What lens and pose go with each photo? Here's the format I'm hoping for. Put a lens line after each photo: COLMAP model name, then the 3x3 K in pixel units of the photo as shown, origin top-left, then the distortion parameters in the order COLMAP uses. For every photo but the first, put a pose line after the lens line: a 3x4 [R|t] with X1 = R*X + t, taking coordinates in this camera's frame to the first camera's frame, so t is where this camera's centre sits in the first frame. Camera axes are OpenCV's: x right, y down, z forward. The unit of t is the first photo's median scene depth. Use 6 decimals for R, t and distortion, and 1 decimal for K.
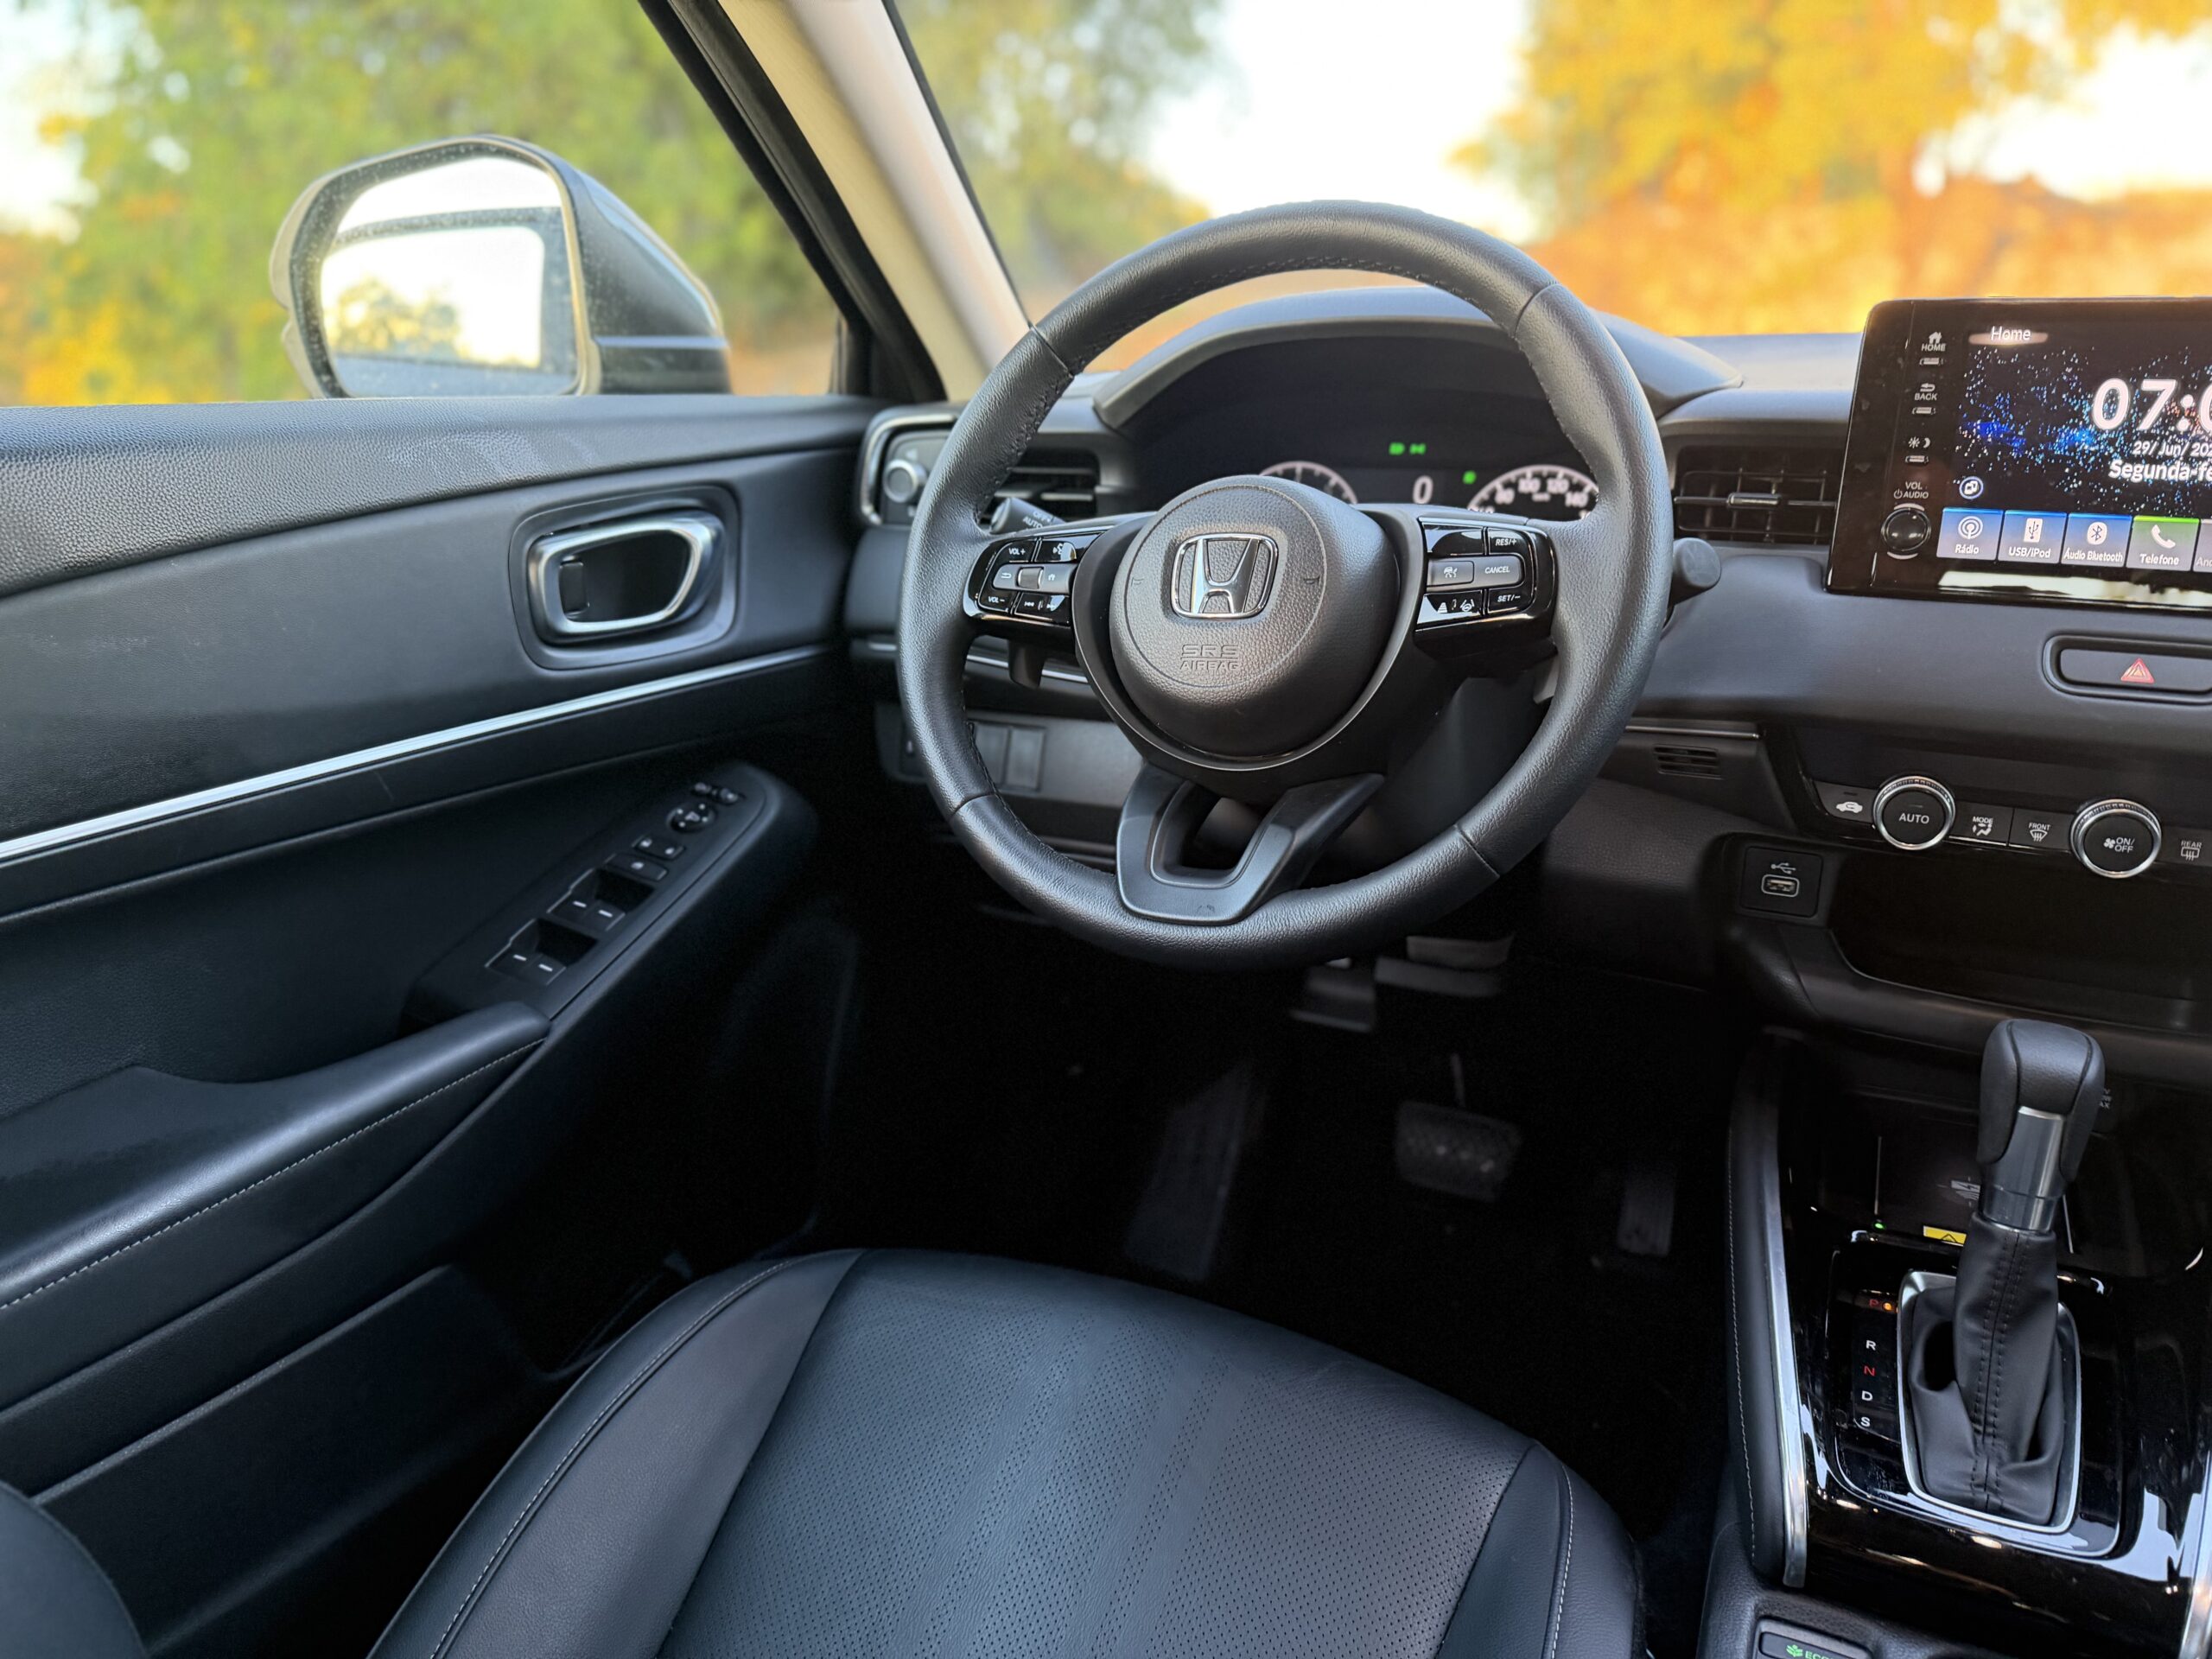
lens RADIAL K [[1549.4, 0, 1101.1], [0, 1549.4, 836.0], [0, 0, 1]] dist [0.026288, -0.040440]
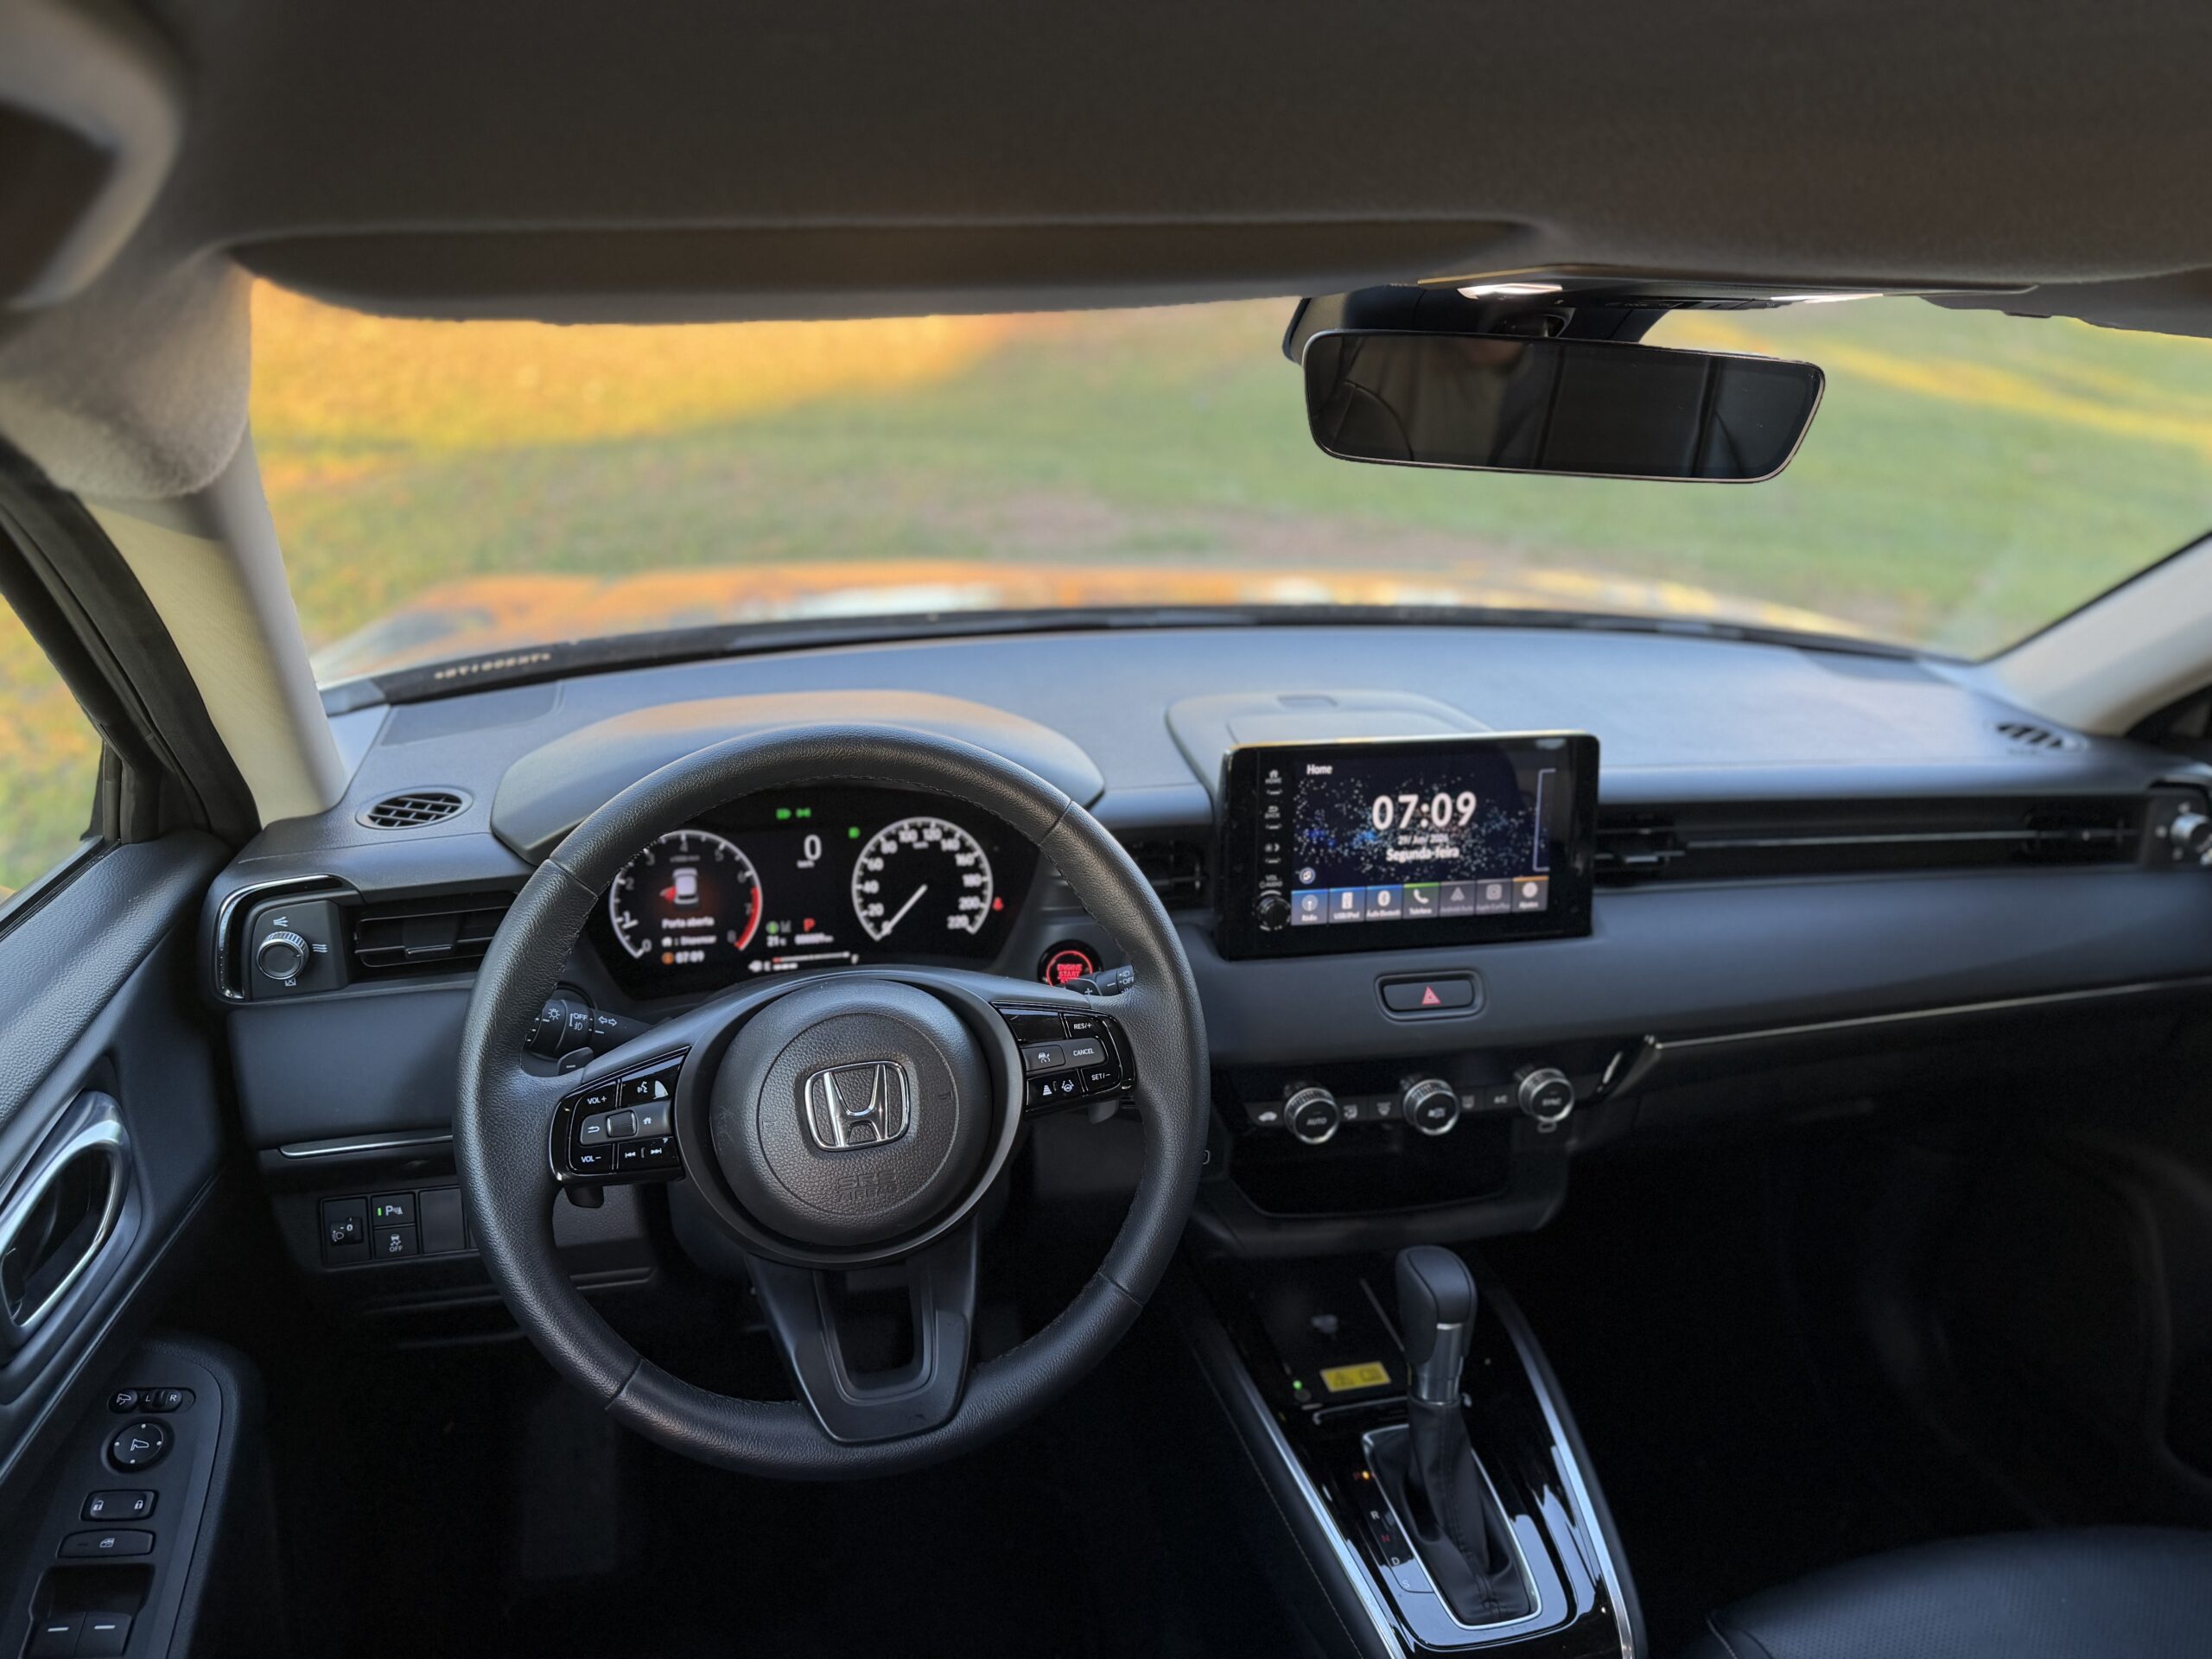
lens RADIAL K [[1549.4, 0, 1096.3], [0, 1549.4, 813.2], [0, 0, 1]] dist [0.026288, -0.040440]
pose [[0.770277, -0.188828, 0.609112, -0.402345], [0.163081, 0.981723, 0.098109, -0.437739], [-0.616505, 0.023763, 0.786993, 0.037191]]
